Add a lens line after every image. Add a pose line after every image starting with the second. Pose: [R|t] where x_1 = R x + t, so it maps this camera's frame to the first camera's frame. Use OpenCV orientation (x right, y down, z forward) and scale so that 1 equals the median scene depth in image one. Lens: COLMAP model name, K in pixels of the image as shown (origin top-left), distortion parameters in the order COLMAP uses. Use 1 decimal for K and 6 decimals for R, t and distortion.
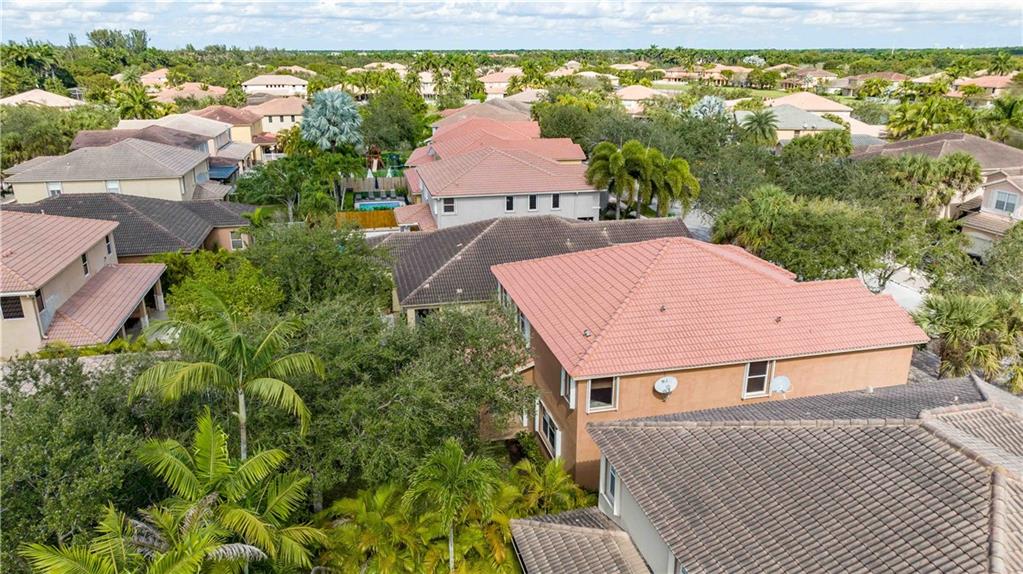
lens RADIAL K [[723.6, 0, 506.3], [0, 723.6, 289.2], [0, 0, 1]] dist [-0.029323, 0.047431]
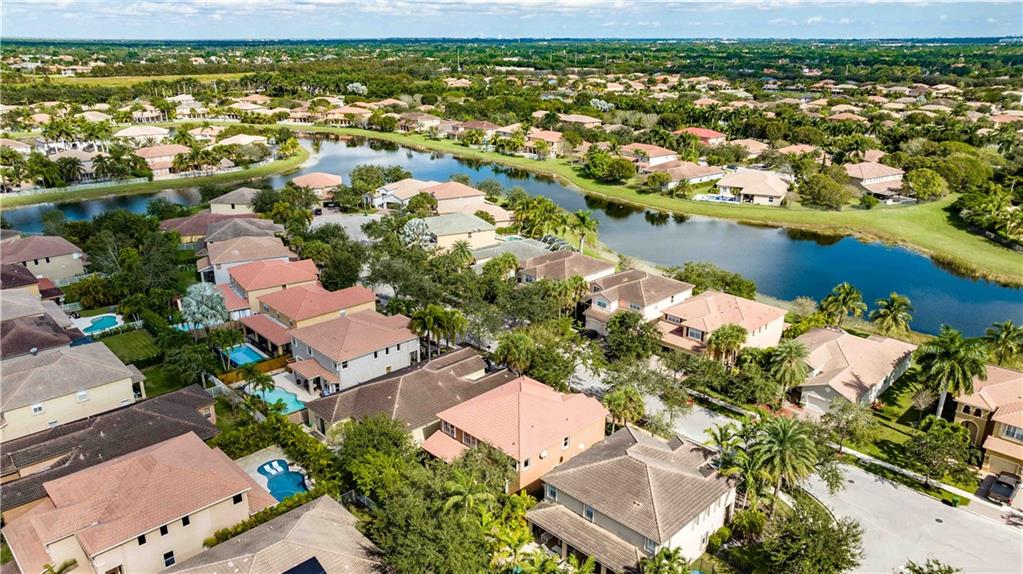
lens RADIAL K [[723.6, 0, 513.5], [0, 723.6, 292.4], [0, 0, 1]] dist [-0.029323, 0.047431]
pose [[0.851131, -0.161441, 0.499512, -0.112268], [0.154958, 0.986402, 0.054766, -0.062707], [-0.501561, 0.030791, 0.864574, -0.134378]]
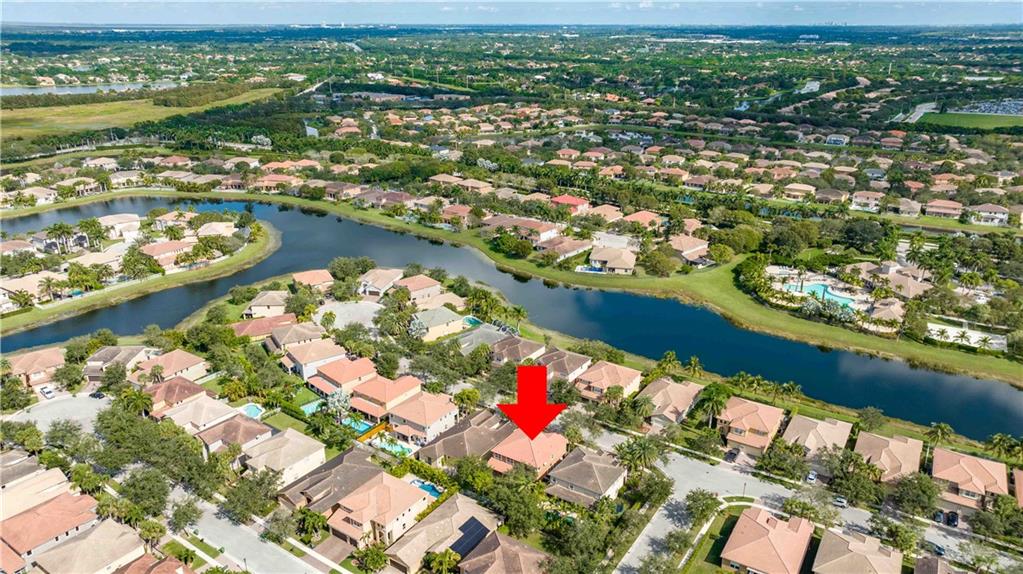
lens RADIAL K [[723.6, 0, 510.9], [0, 723.6, 287.2], [0, 0, 1]] dist [-0.029323, 0.047431]
pose [[0.729751, -0.221586, 0.646810, -0.382320], [0.205888, 0.973333, 0.101158, -0.211361], [-0.651976, 0.059350, 0.755913, -0.376496]]
